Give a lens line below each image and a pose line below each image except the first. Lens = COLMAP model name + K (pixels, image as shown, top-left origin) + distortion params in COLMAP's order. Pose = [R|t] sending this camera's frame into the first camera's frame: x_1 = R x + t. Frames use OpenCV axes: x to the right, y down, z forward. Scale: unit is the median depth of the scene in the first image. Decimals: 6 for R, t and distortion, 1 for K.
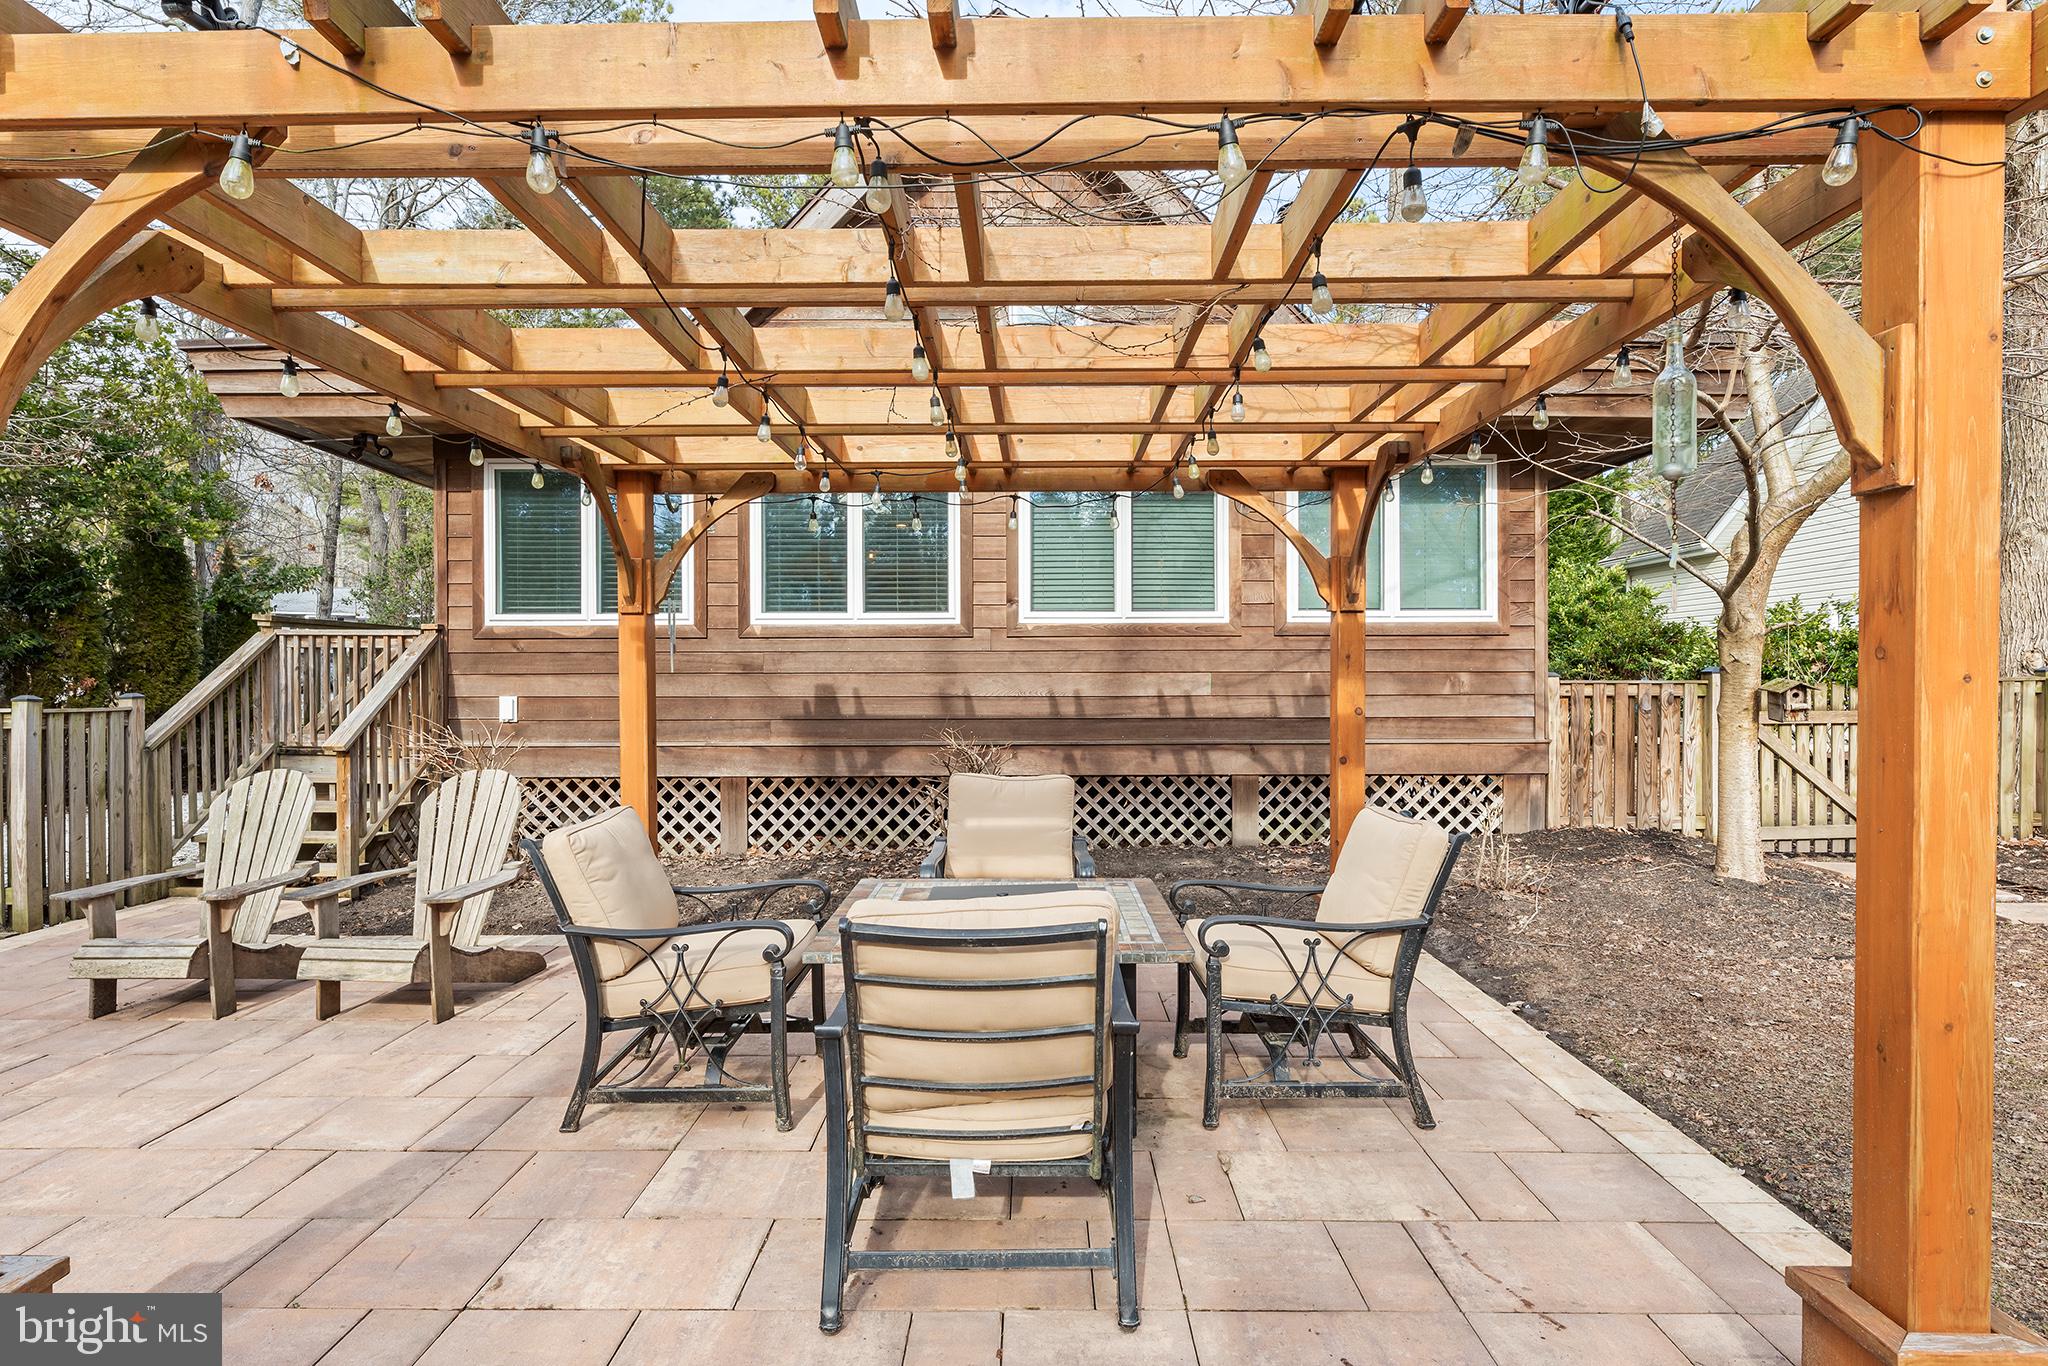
lens RADIAL K [[1093.9, 0, 1021.4], [0, 1093.9, 683.3], [0, 0, 1]] dist [-0.005490, 0.000714]
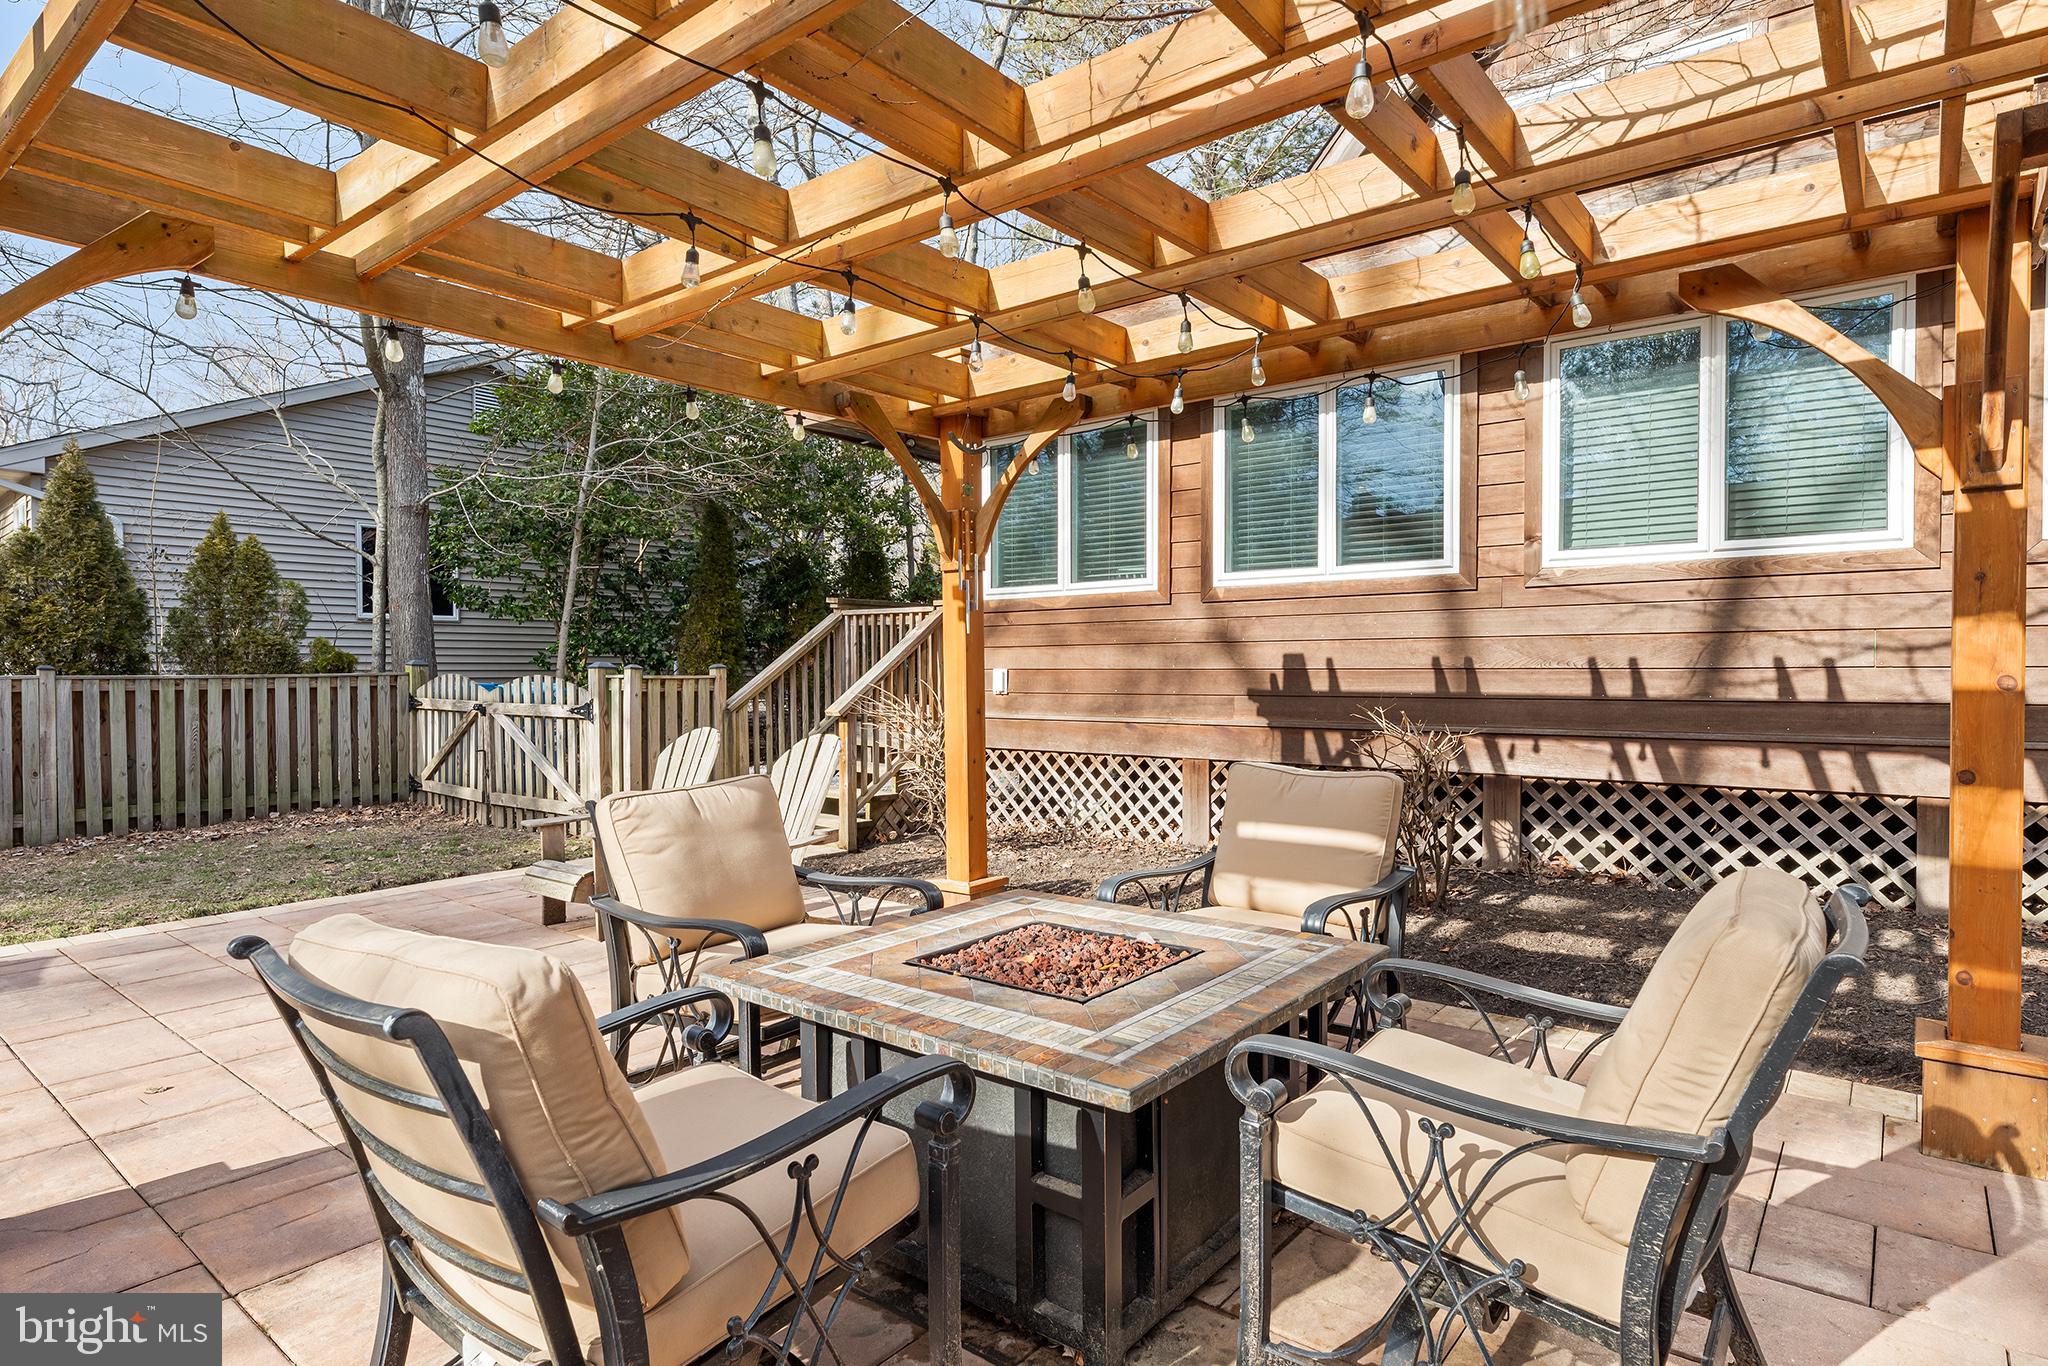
lens RADIAL K [[1093.9, 0, 1015.6], [0, 1093.9, 672.8], [0, 0, 1]] dist [-0.005490, 0.000714]
pose [[0.784812, 0.001692, -0.619732, 0.173568], [-0.000177, 0.999997, 0.002505, 0.013343], [0.619734, -0.001856, 0.784810, 0.210545]]
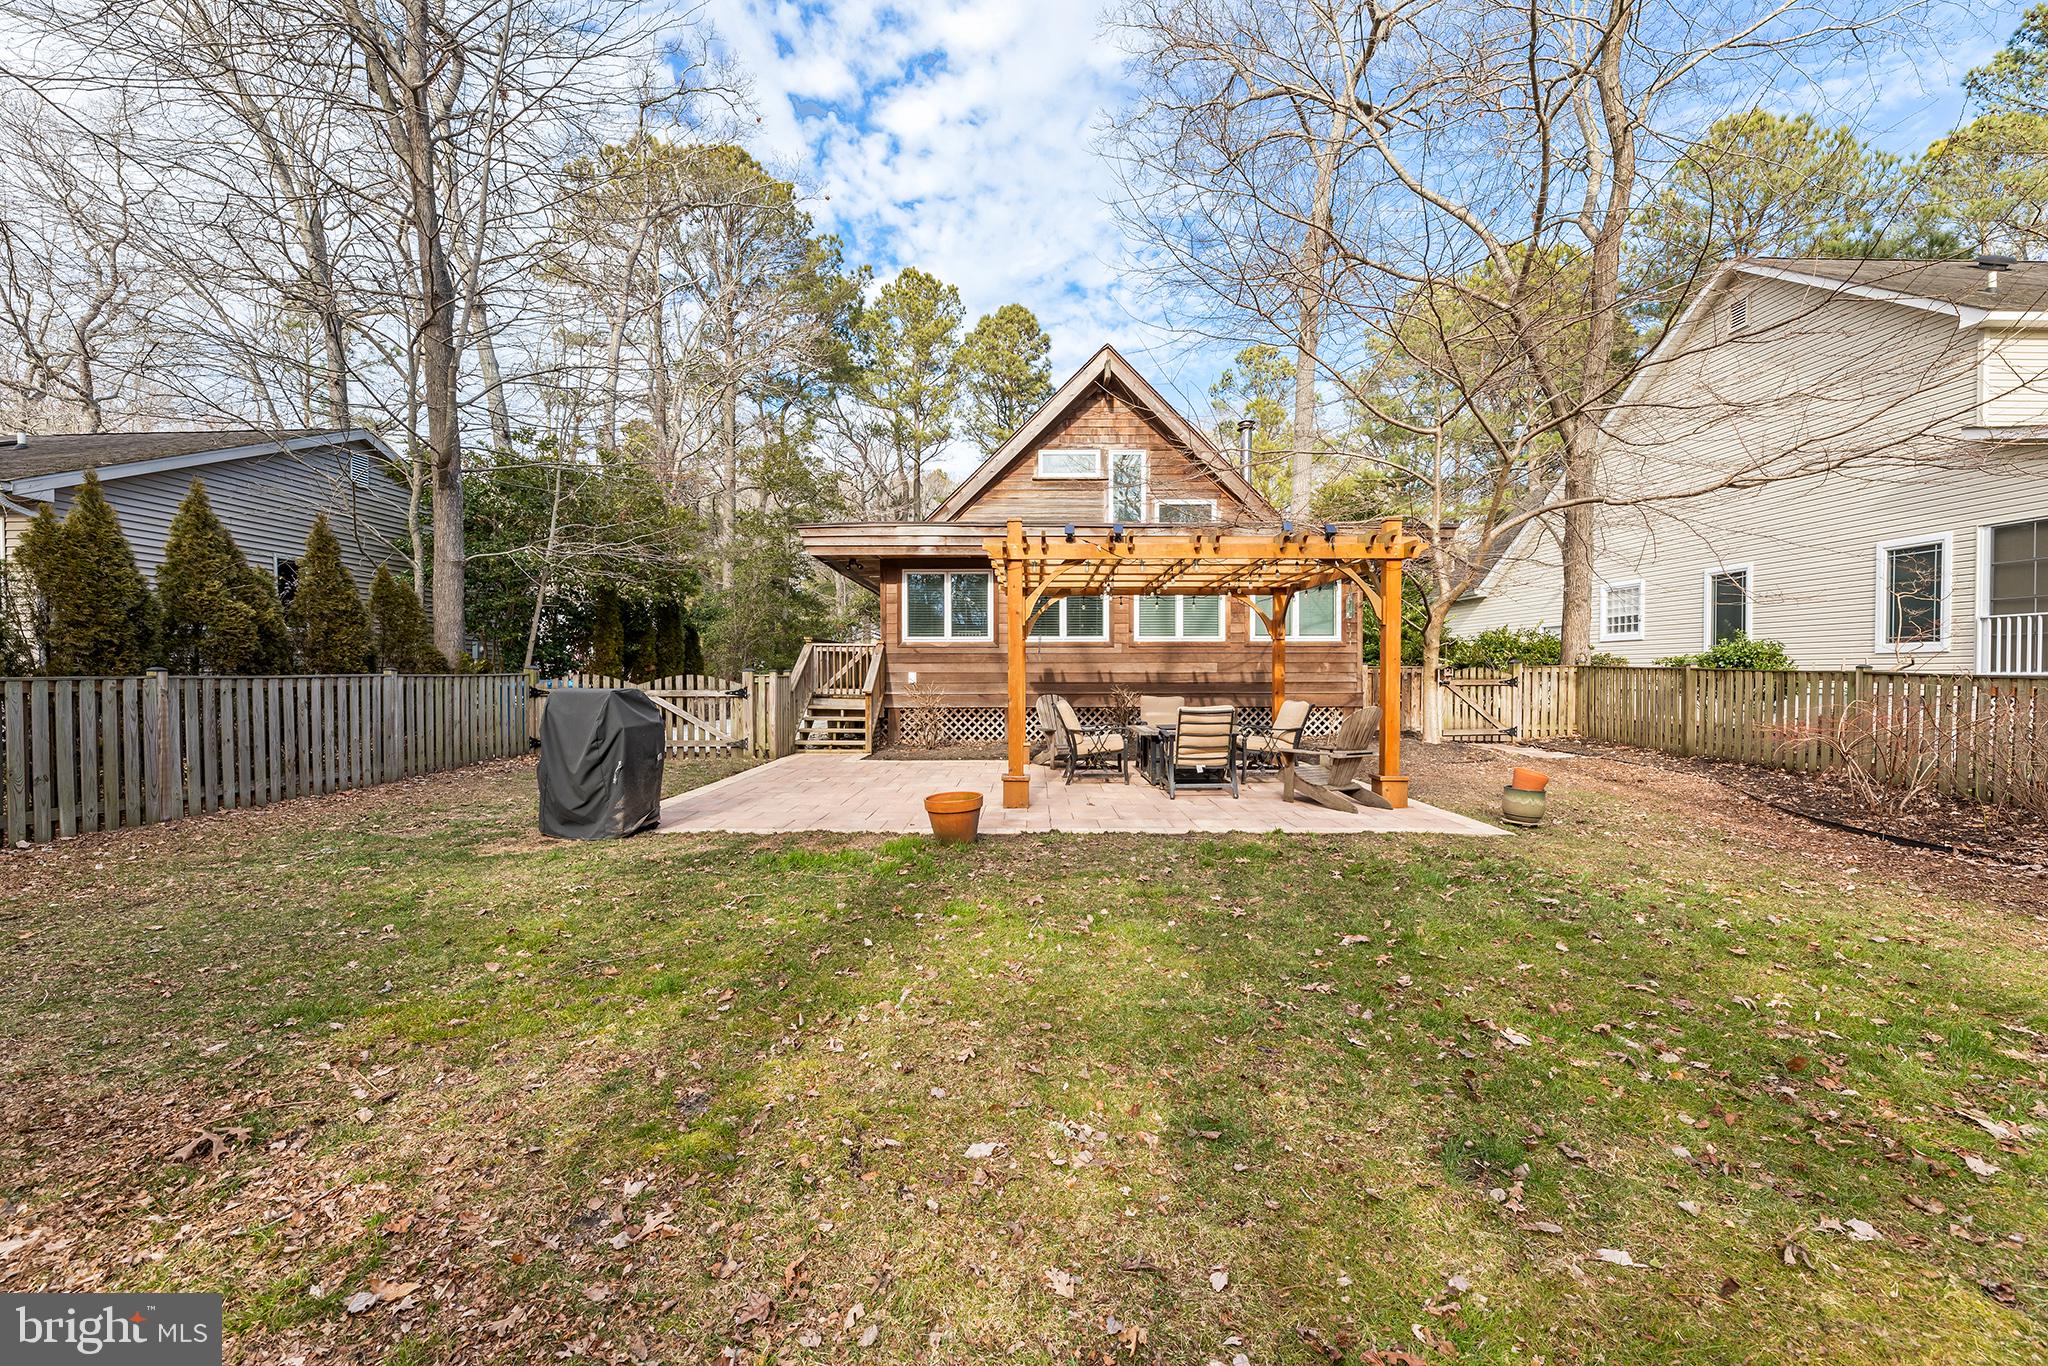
lens RADIAL K [[826.8, 0, 1026.8], [0, 826.8, 688.6], [0, 0, 1]] dist [0.000132, -0.000041]
pose [[0.999959, 0.000685, 0.008996, -0.243295], [-0.000801, 0.999916, 0.012922, 0.022518], [-0.008986, -0.012929, 0.999876, -0.739275]]
